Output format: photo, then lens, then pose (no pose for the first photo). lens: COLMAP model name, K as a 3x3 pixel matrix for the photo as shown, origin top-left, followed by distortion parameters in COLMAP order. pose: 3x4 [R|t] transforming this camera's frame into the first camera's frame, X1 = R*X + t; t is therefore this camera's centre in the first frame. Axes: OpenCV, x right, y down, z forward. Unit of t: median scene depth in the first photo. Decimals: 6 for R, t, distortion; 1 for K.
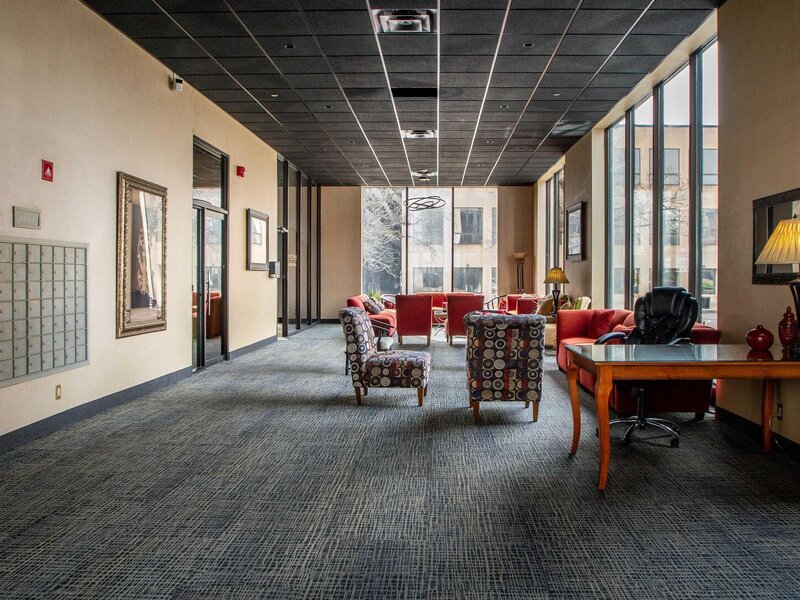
lens RADIAL K [[802.7, 0, 400.0], [0, 802.7, 300.0], [0, 0, 1]] dist [-0.017121, -0.011962]
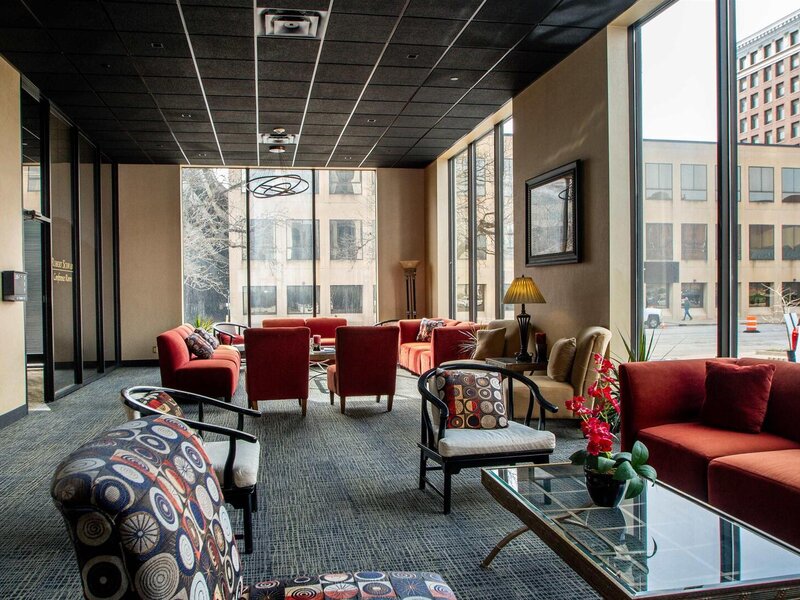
lens RADIAL K [[802.7, 0, 400.0], [0, 802.7, 300.0], [0, 0, 1]] dist [-0.017121, -0.011962]
pose [[0.976700, -0.015643, 0.214040, -0.015177], [0.020575, 0.999571, -0.020830, -0.009903], [-0.213623, 0.024749, 0.976603, 0.343429]]
